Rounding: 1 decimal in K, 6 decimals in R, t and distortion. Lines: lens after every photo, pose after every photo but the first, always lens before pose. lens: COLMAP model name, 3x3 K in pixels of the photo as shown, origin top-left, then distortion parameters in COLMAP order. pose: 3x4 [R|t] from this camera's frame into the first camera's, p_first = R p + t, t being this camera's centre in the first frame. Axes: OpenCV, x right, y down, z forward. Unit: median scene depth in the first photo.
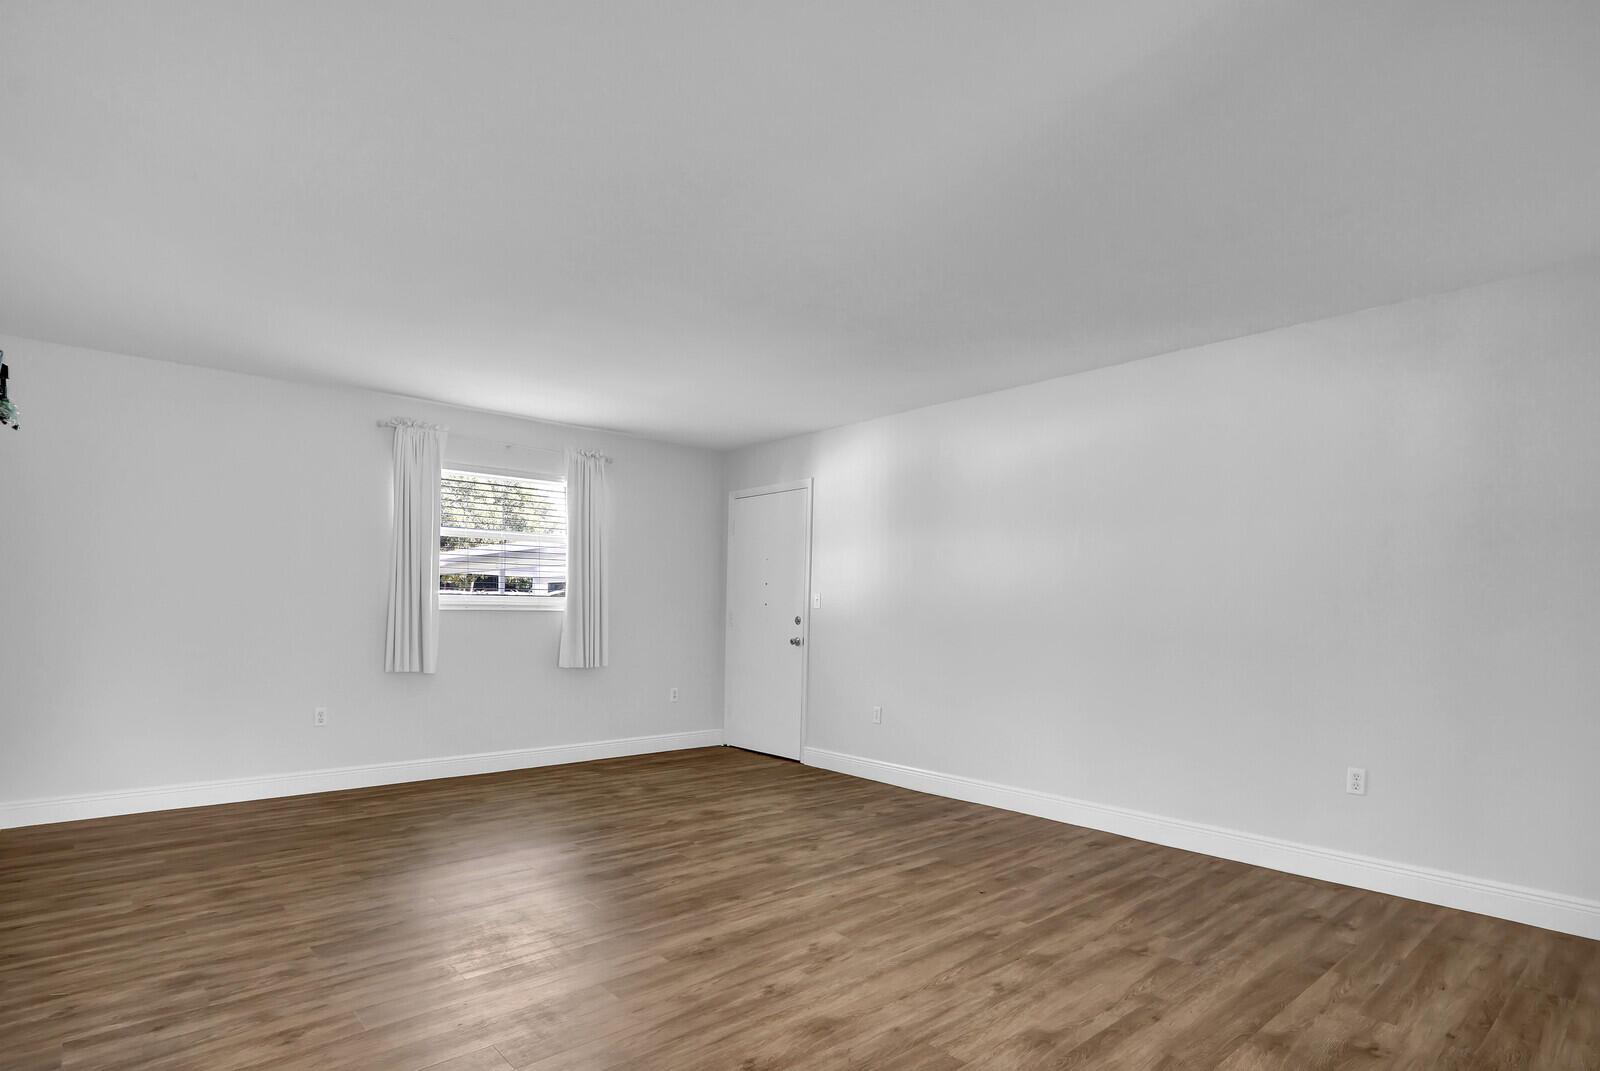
lens RADIAL K [[828.5, 0, 805.5], [0, 828.5, 562.5], [0, 0, 1]] dist [-0.002133, -0.000888]
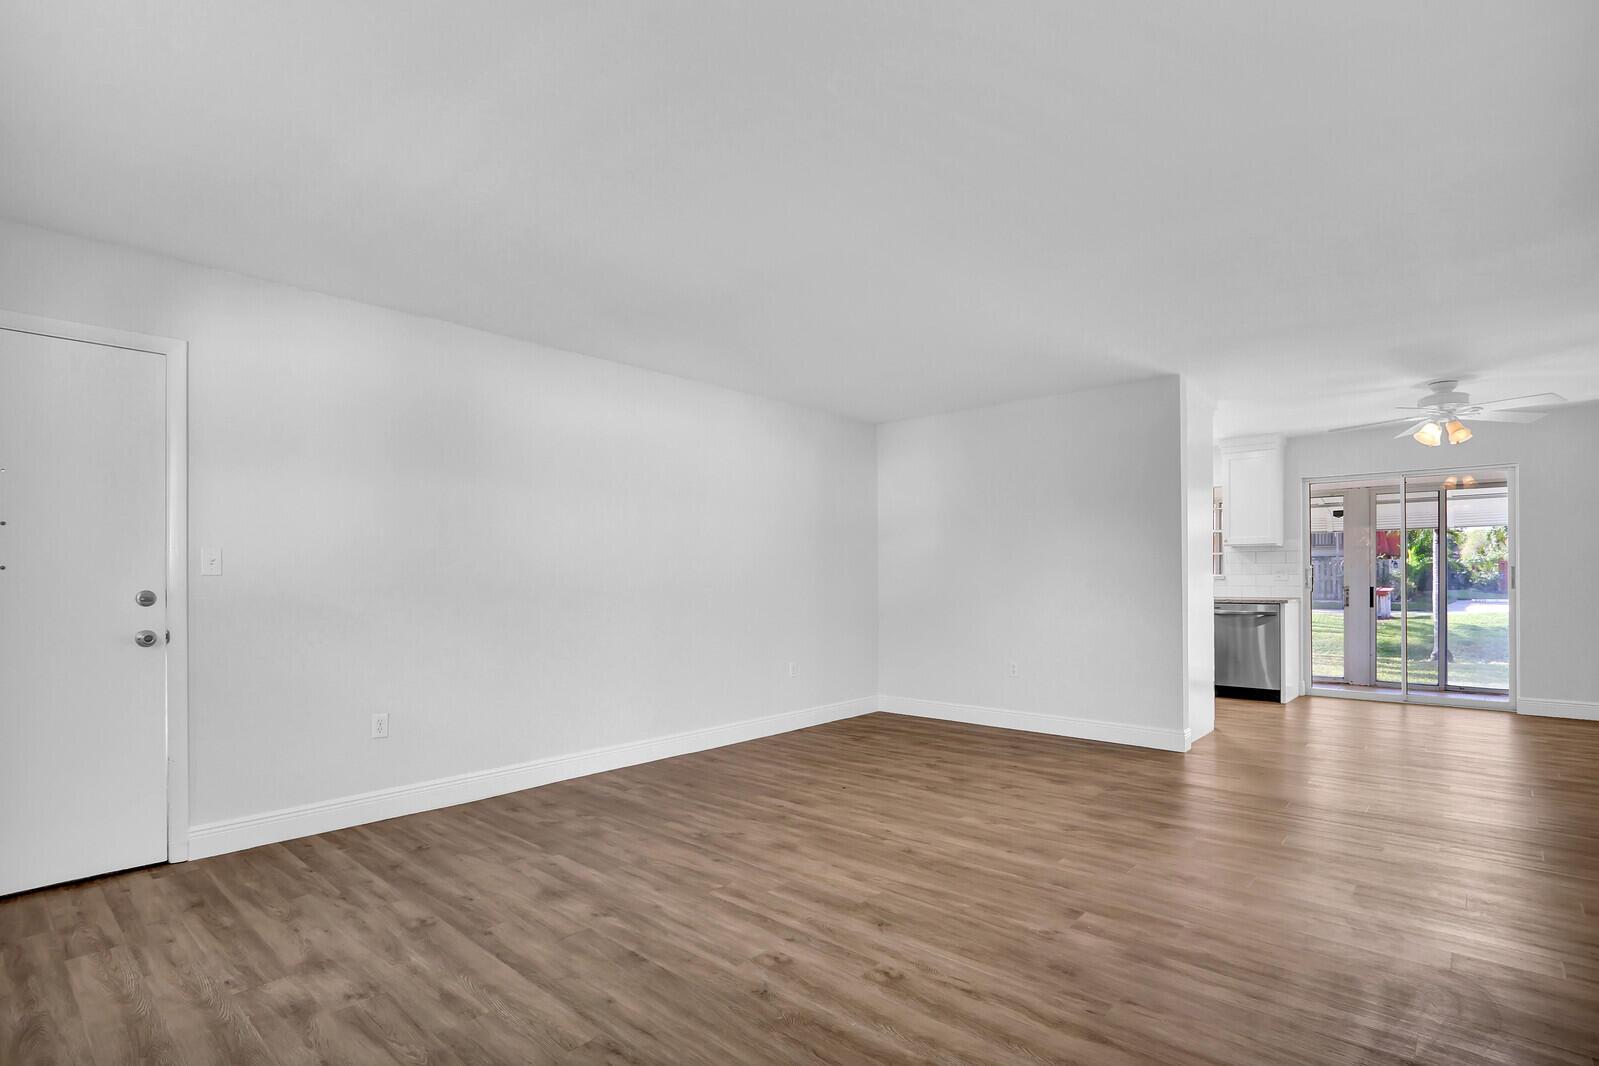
lens RADIAL K [[748.2, 0, 799.6], [0, 748.2, 577.6], [0, 0, 1]] dist [-0.002885, 0.000042]
pose [[-0.120453, 0.000307, 0.992719, -0.900752], [-0.057234, 0.998334, -0.007253, 0.063808], [-0.991068, -0.057691, -0.120235, 1.130110]]
